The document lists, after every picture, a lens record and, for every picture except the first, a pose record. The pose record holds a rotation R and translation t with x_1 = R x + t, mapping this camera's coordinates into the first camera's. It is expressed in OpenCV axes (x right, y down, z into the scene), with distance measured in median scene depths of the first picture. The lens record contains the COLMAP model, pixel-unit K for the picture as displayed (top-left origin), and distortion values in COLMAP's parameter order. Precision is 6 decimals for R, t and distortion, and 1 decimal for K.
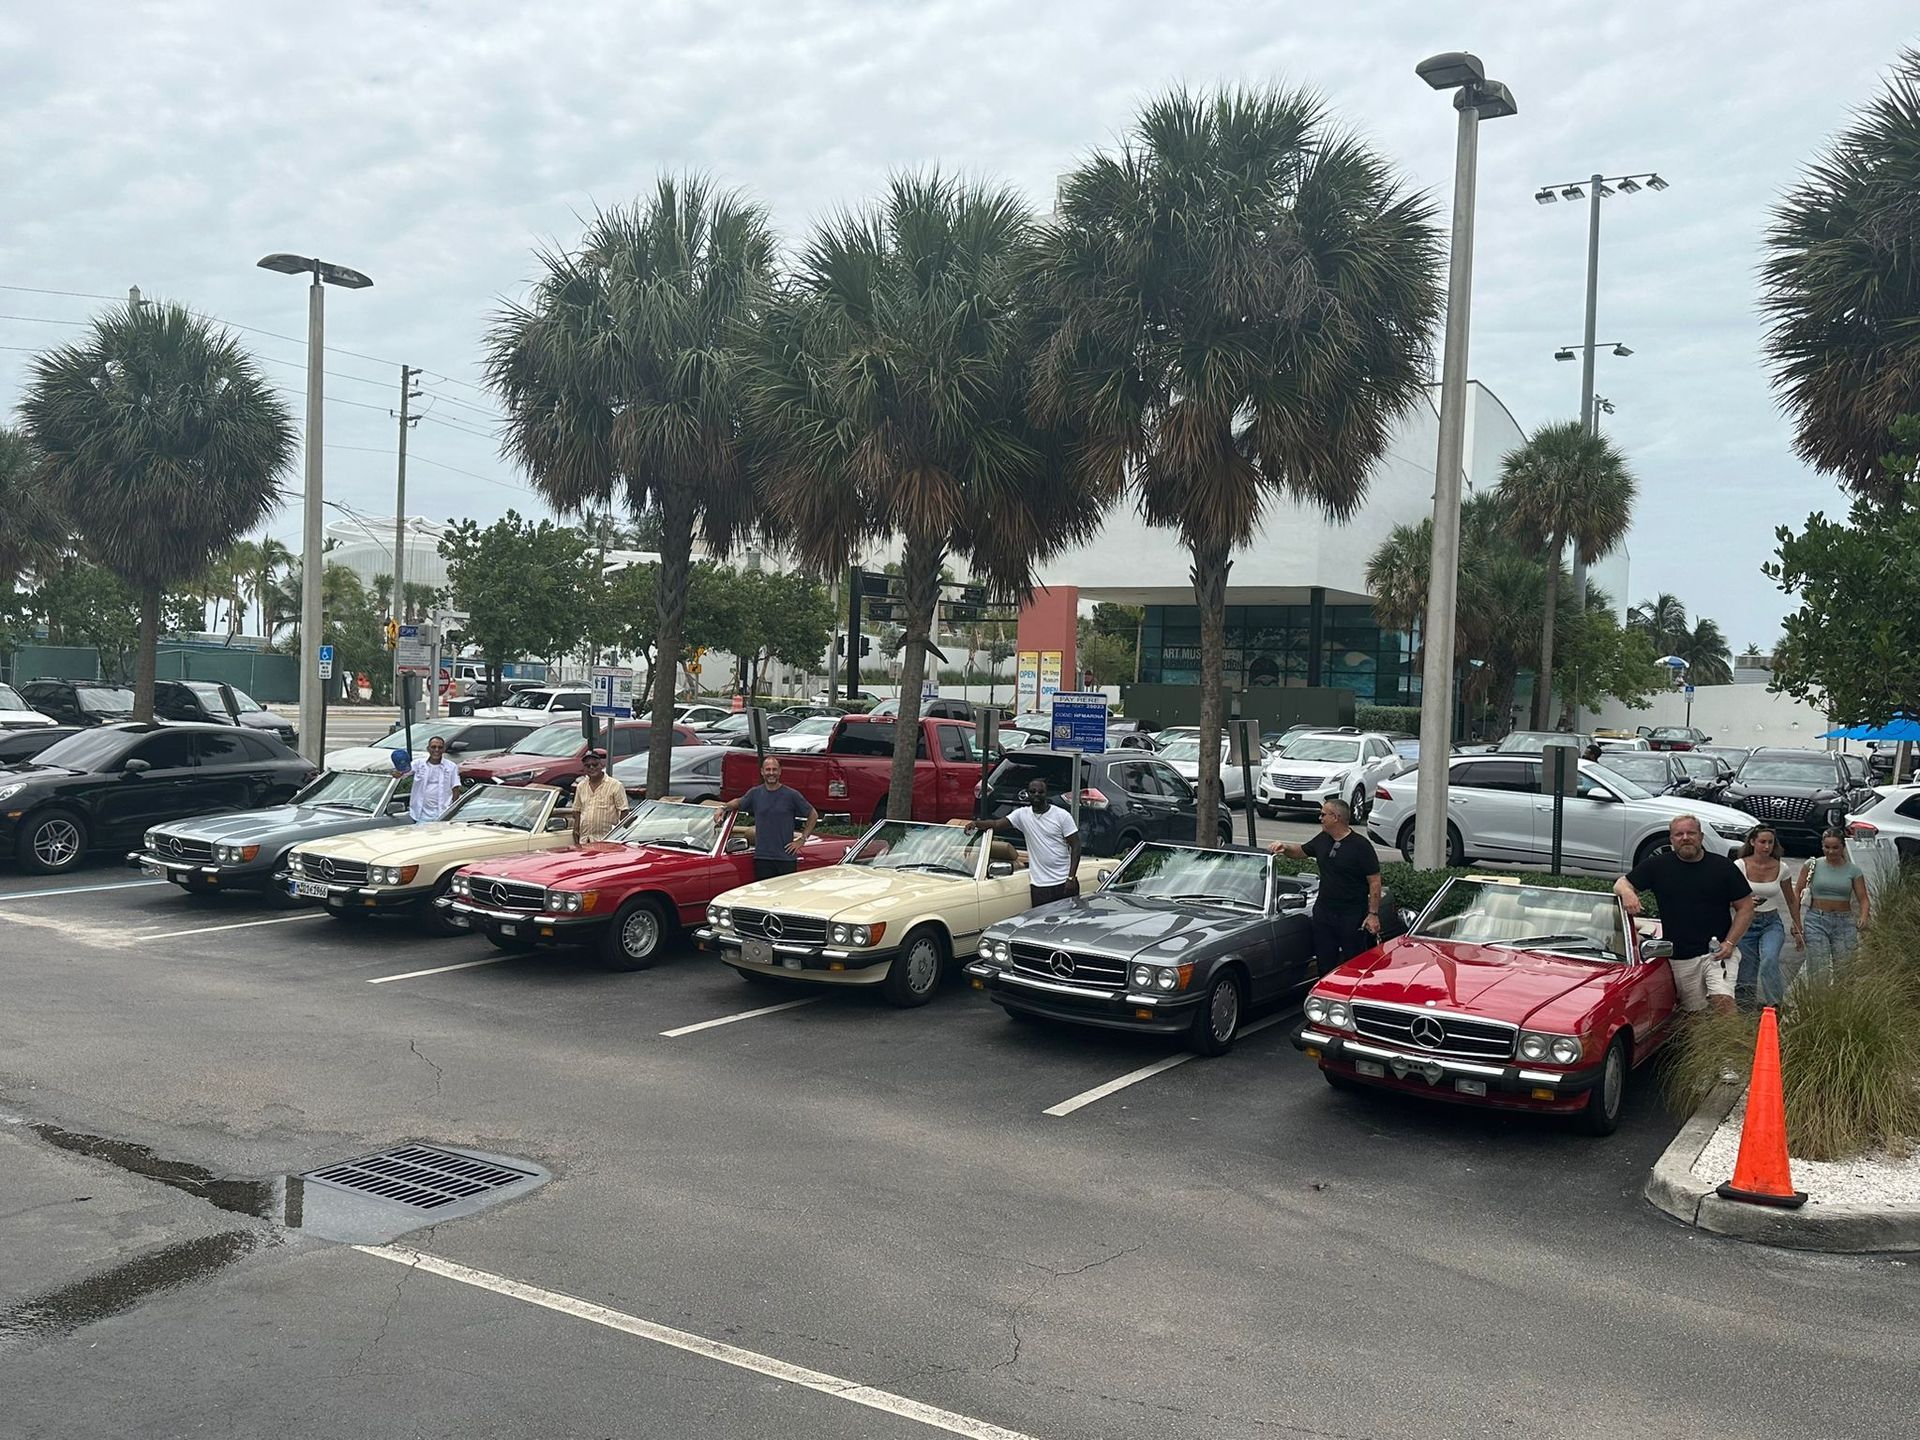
lens RADIAL K [[1633.1, 0, 960.0], [0, 1633.1, 720.0], [0, 0, 1]] dist [0.109786, -0.002053]
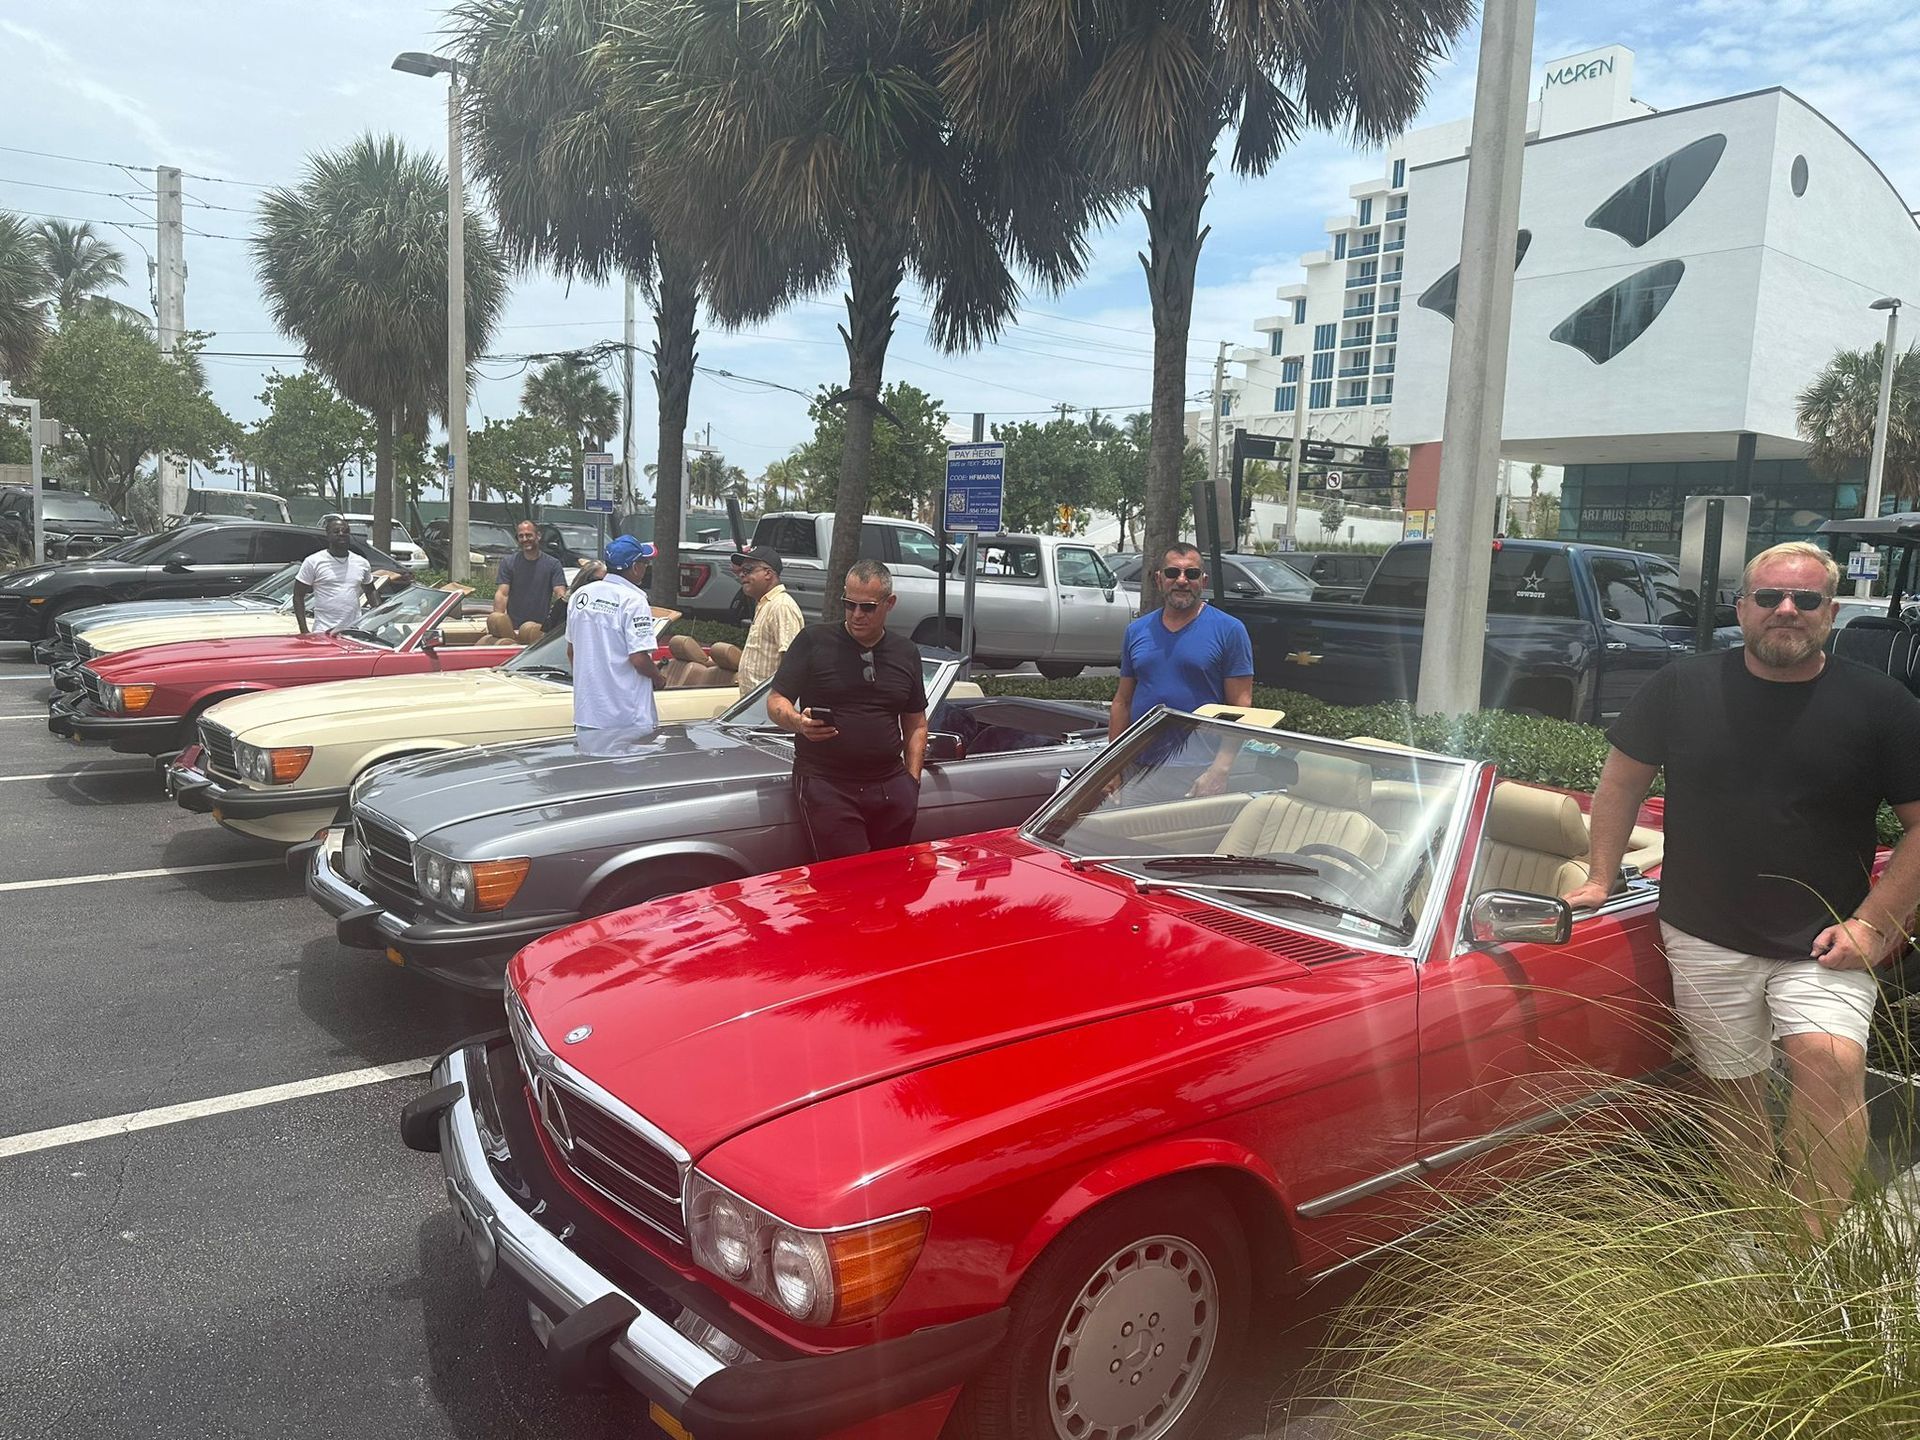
lens RADIAL K [[1347.0, 0, 960.0], [0, 1347.0, 720.0], [0, 0, 1]] dist [0.037492, -0.042523]
pose [[0.935346, 0.046272, -0.350693, 0.194764], [-0.015063, 0.995718, 0.091204, 0.034649], [0.353412, -0.080025, 0.932039, 0.333028]]
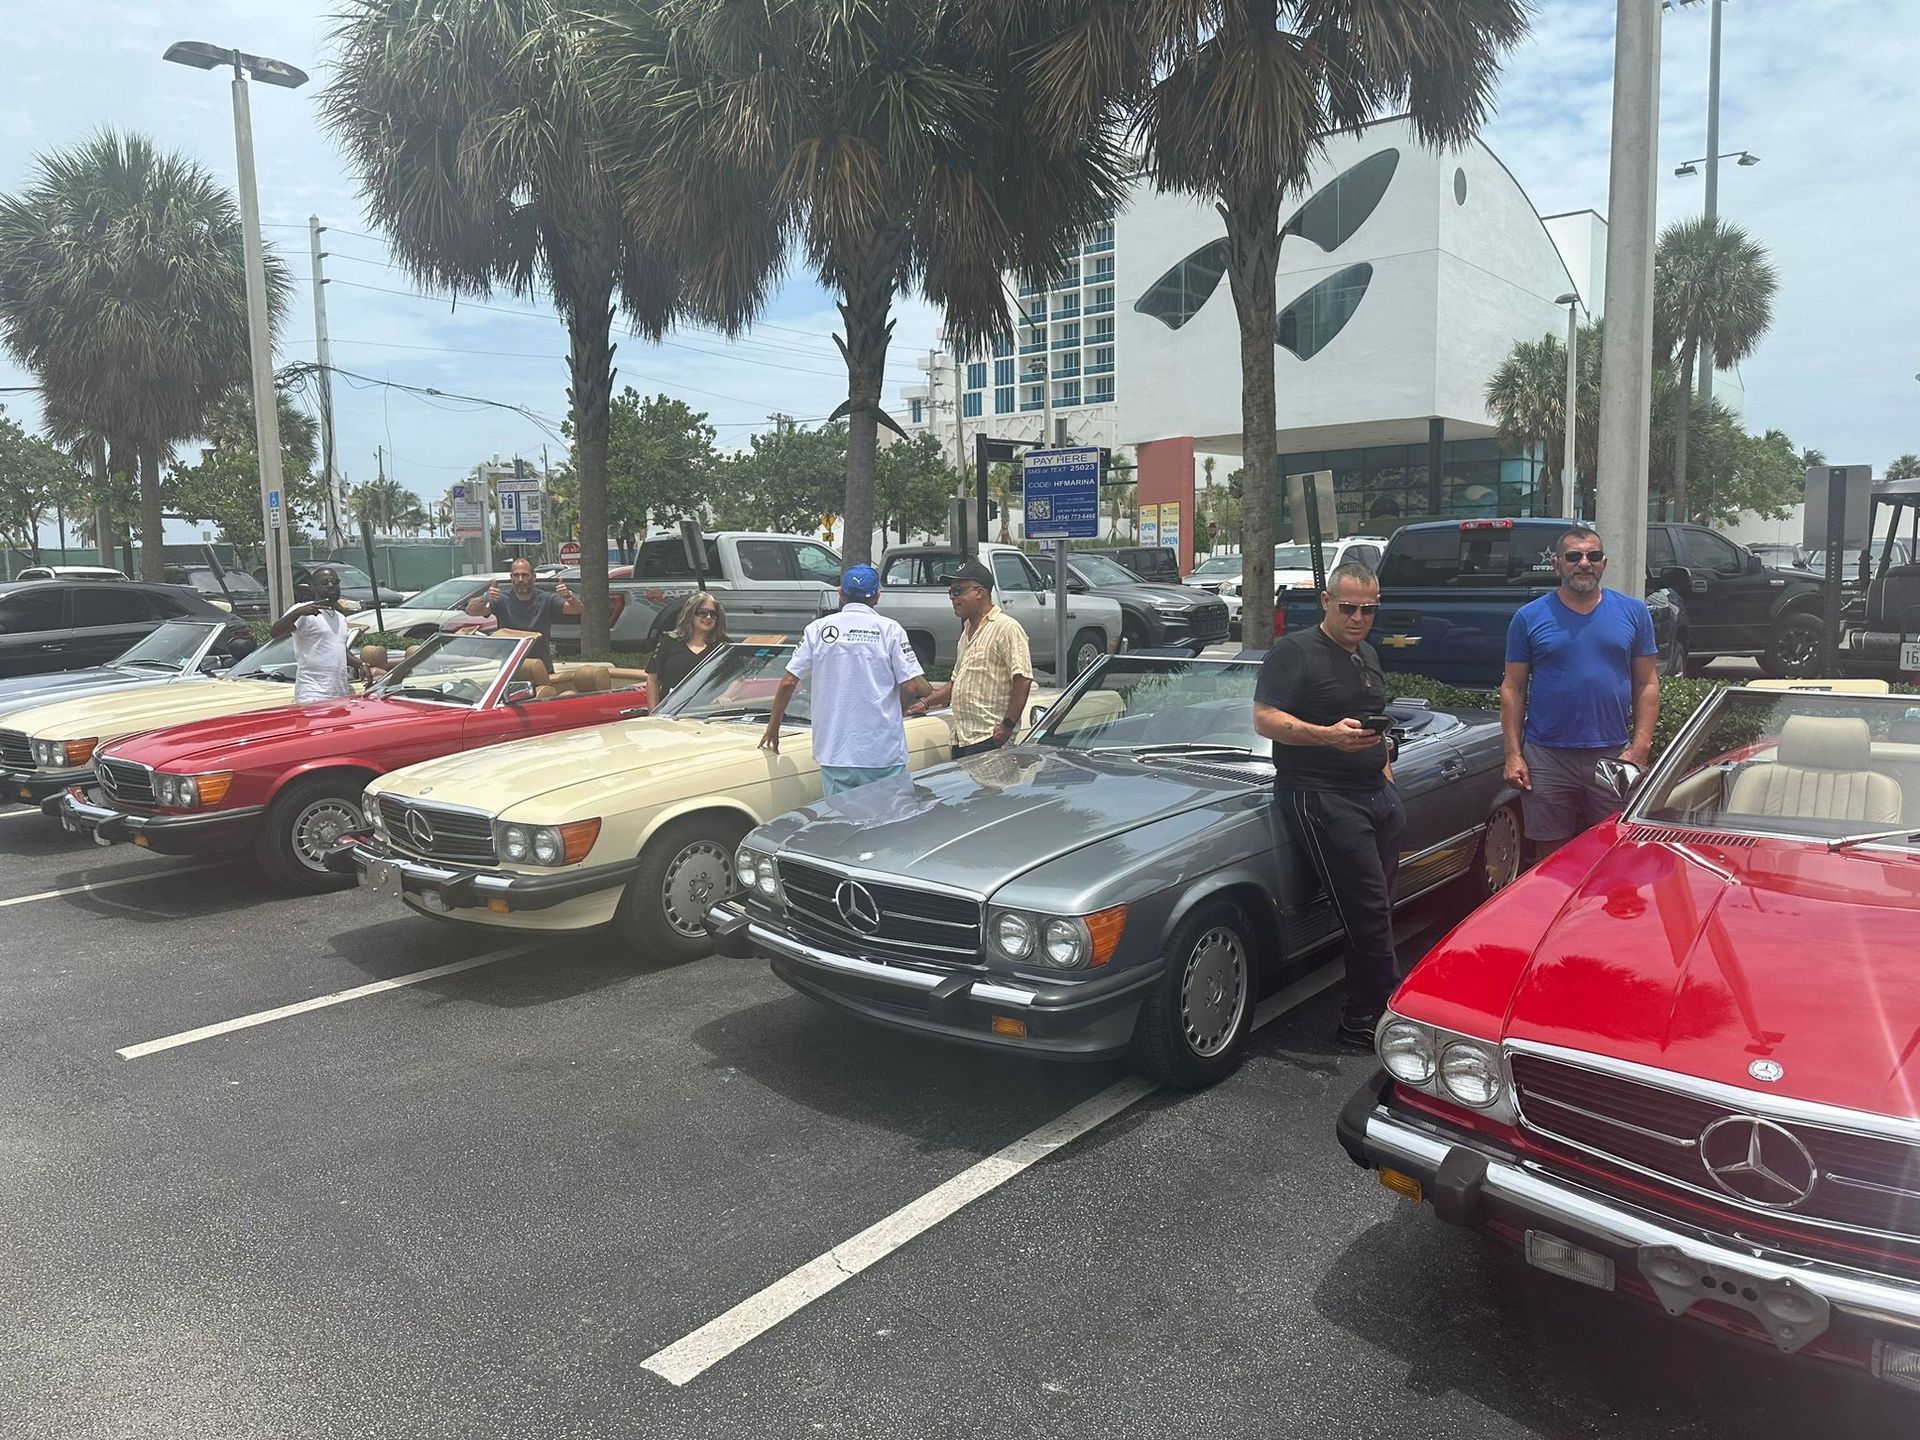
lens RADIAL K [[1347.0, 0, 960.0], [0, 1347.0, 720.0], [0, 0, 1]] dist [0.037492, -0.042523]
pose [[0.990688, -0.040559, -0.129969, 0.071903], [0.052441, 0.994619, 0.089346, 0.031288], [0.125646, -0.095330, 0.987484, 0.313057]]
